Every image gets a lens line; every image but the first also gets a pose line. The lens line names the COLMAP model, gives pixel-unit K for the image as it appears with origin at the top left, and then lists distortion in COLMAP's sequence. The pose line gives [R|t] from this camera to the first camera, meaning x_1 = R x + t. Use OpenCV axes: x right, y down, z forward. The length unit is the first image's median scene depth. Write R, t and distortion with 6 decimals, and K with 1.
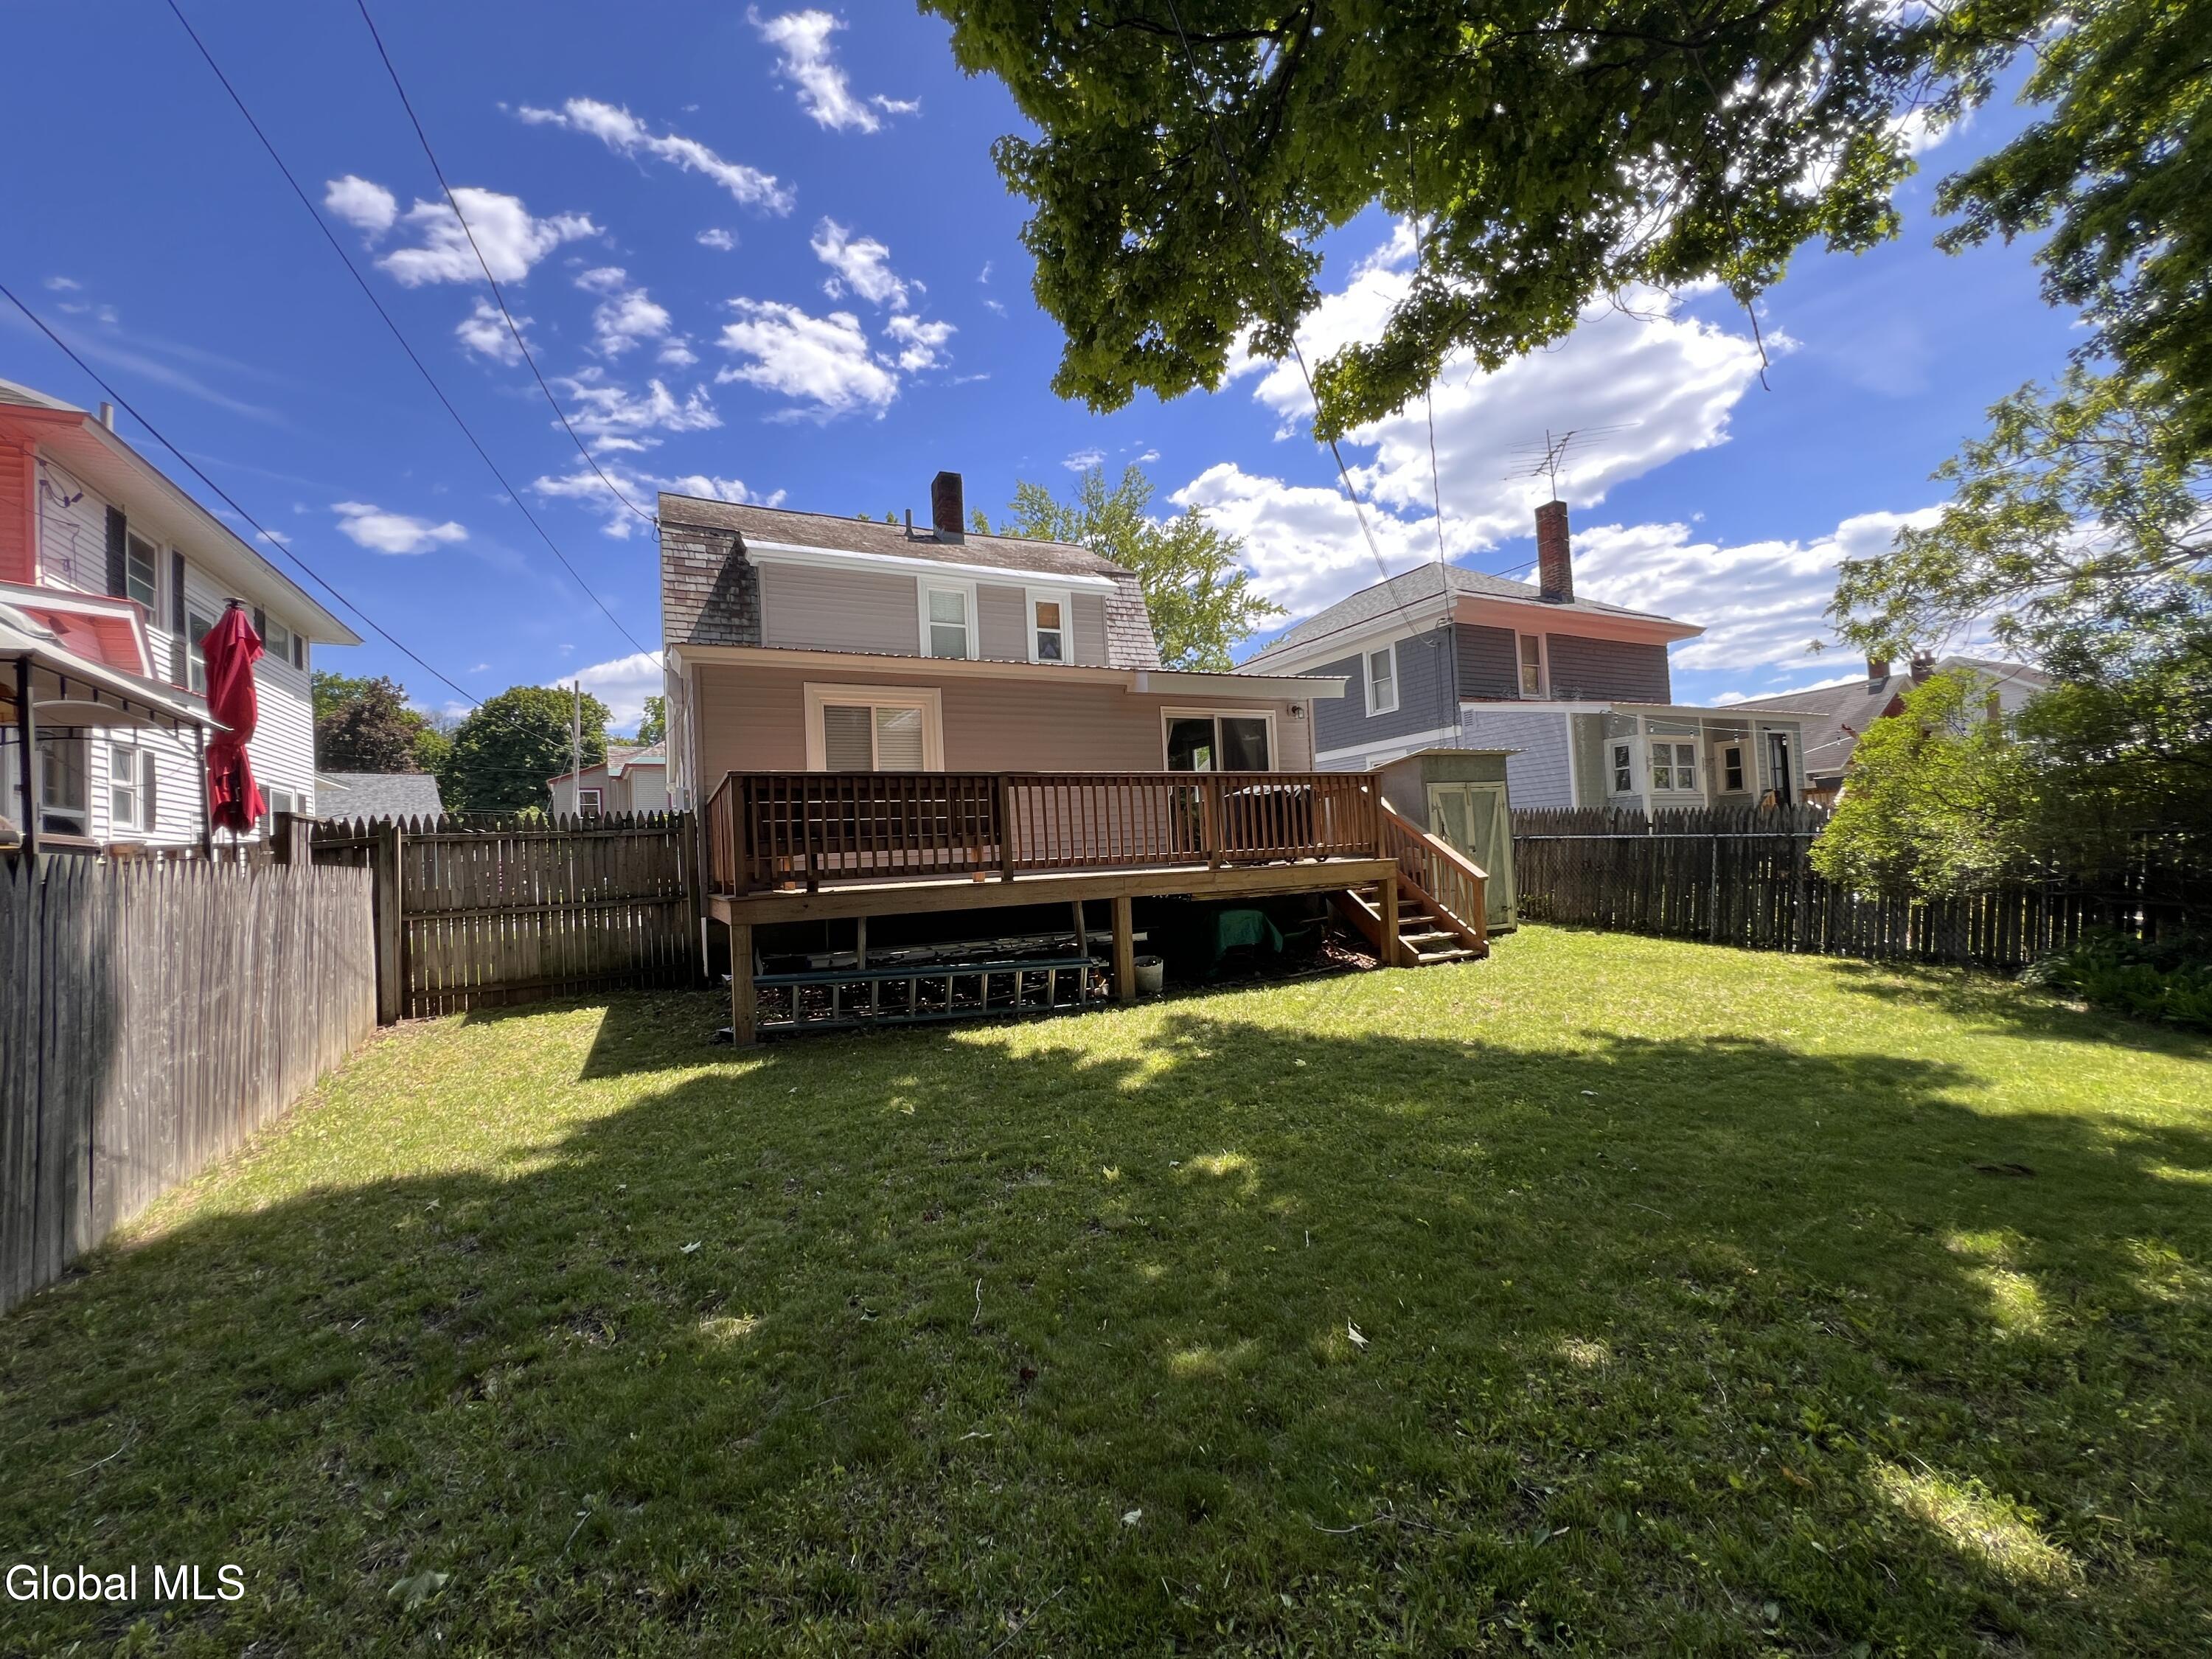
lens RADIAL K [[887.5, 0, 1108.0], [0, 887.5, 832.6], [0, 0, 1]] dist [-0.001142, 0.000101]
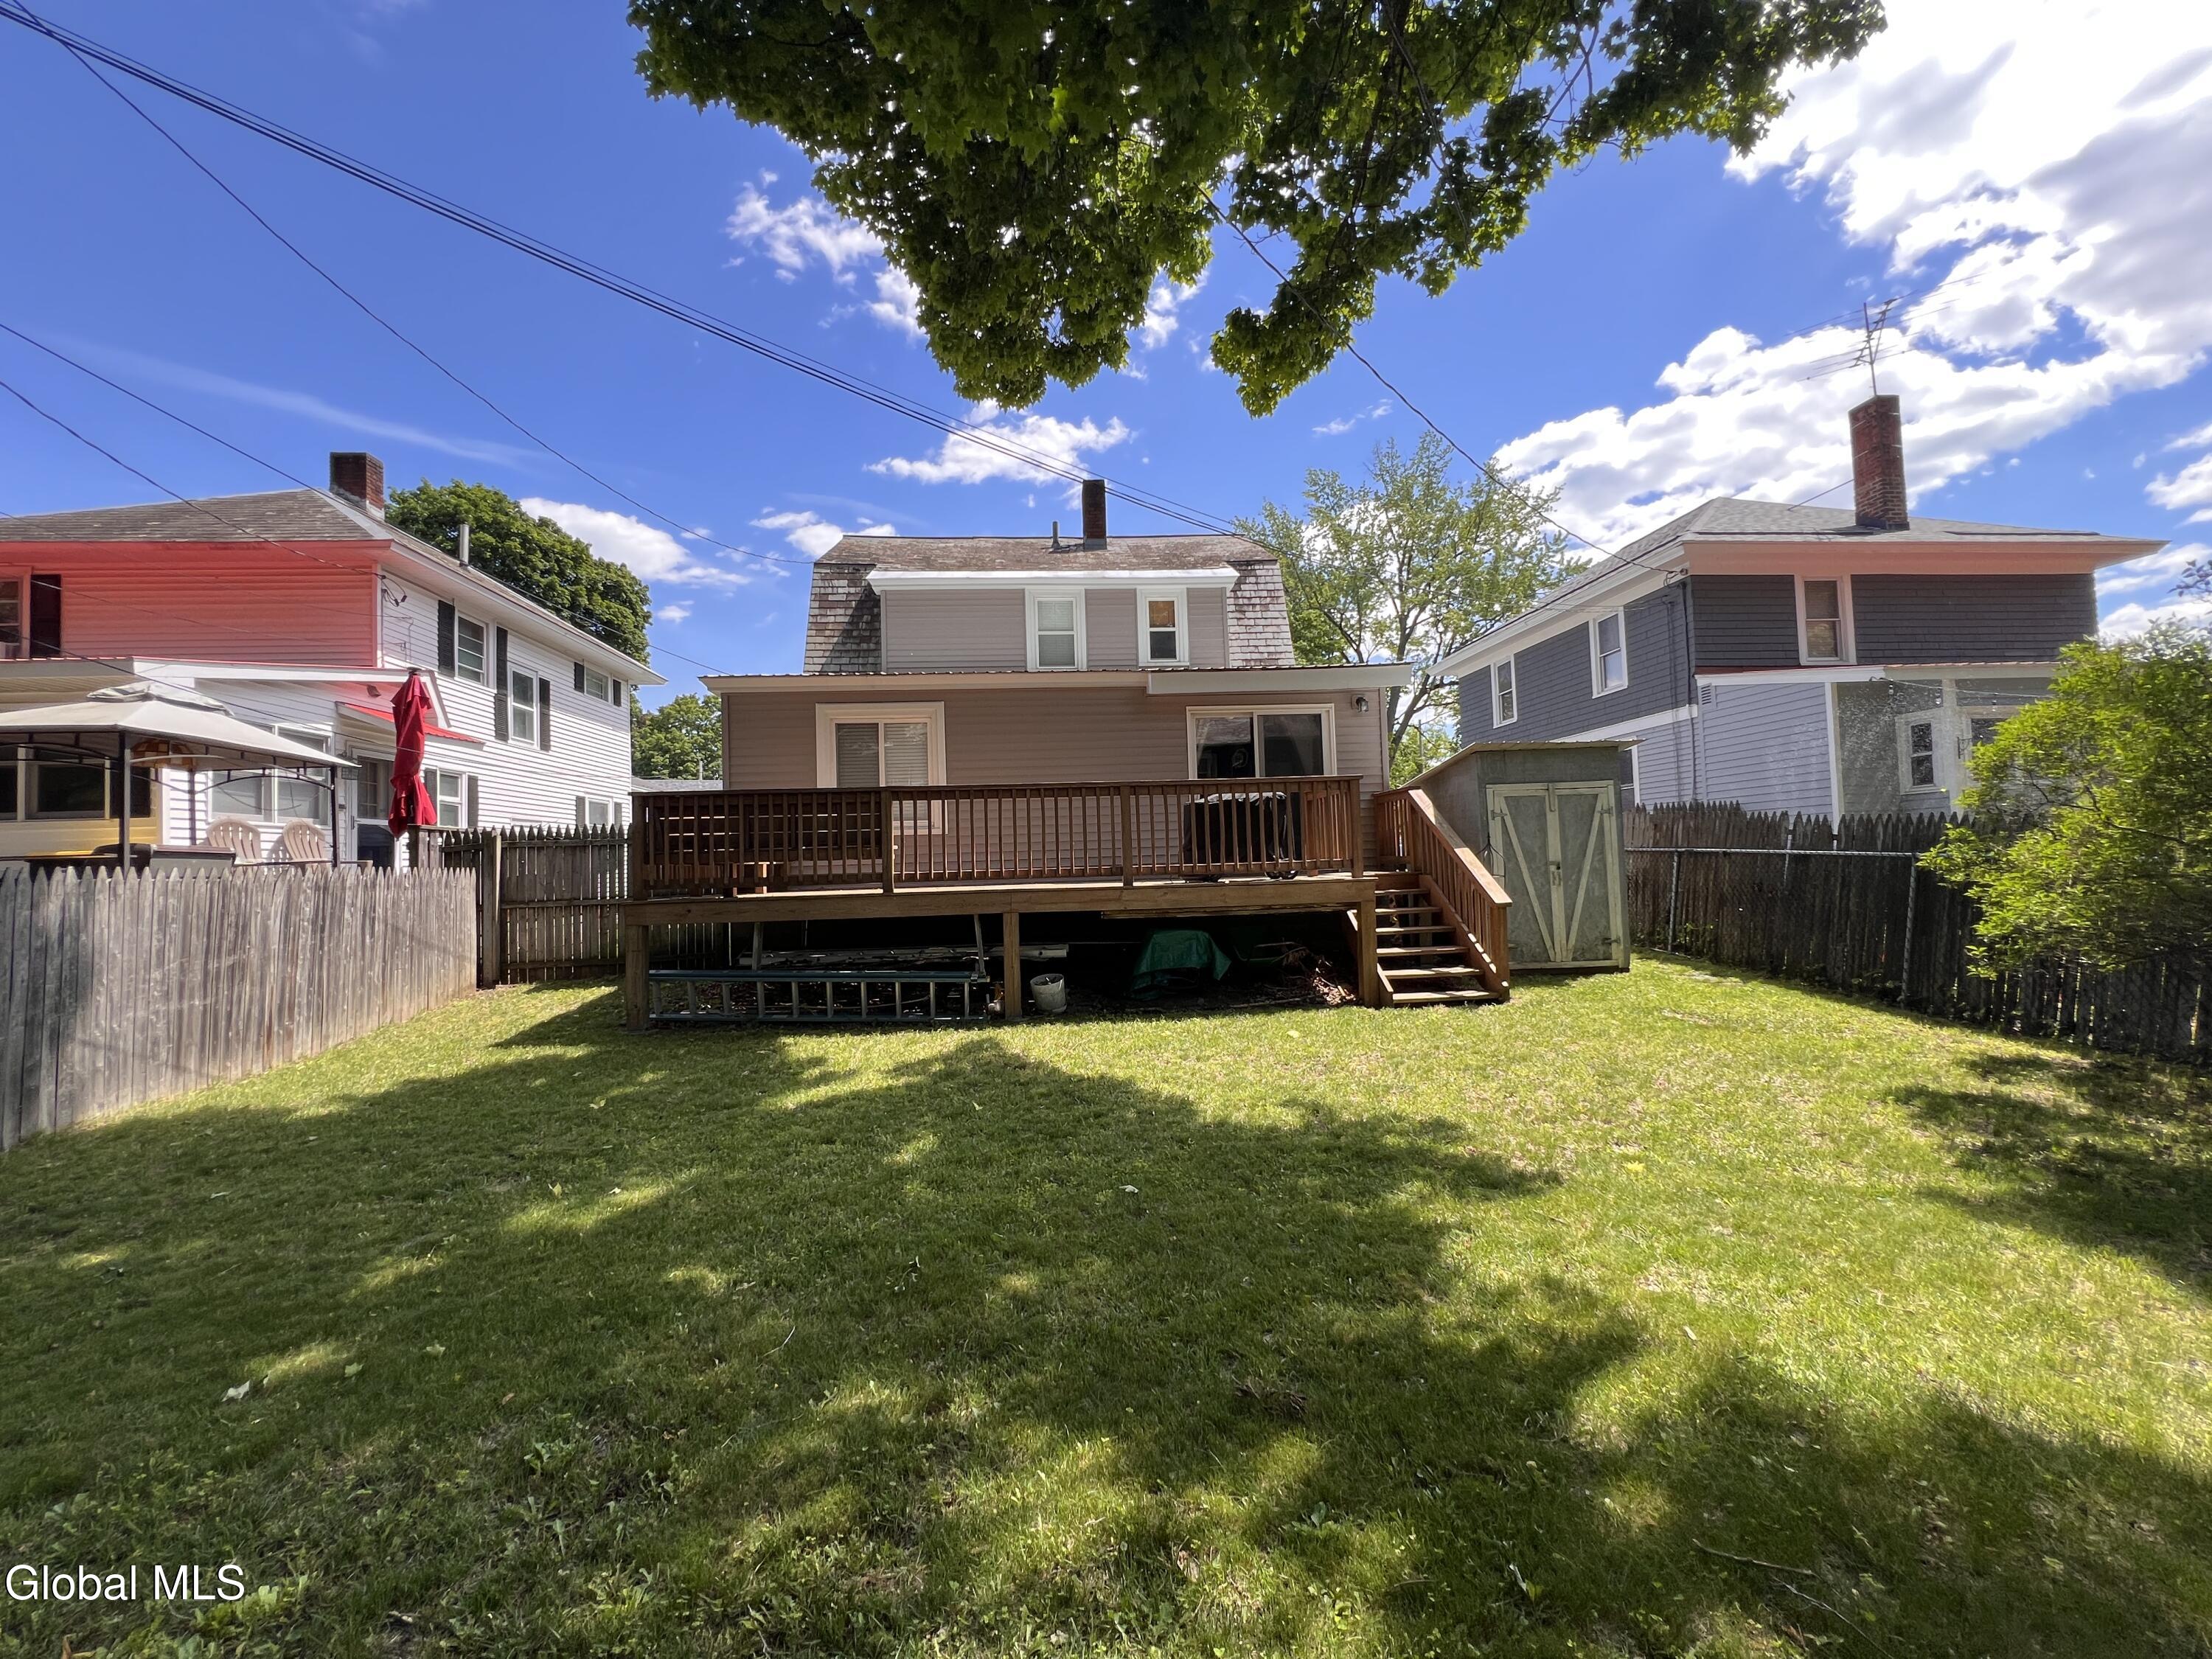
lens RADIAL K [[887.5, 0, 1108.0], [0, 887.5, 832.6], [0, 0, 1]] dist [-0.001142, 0.000101]
pose [[0.922758, 0.006842, -0.385320, 0.389281], [-0.003849, 0.999956, 0.008538, -0.018742], [0.385361, -0.006396, 0.922744, 0.113960]]
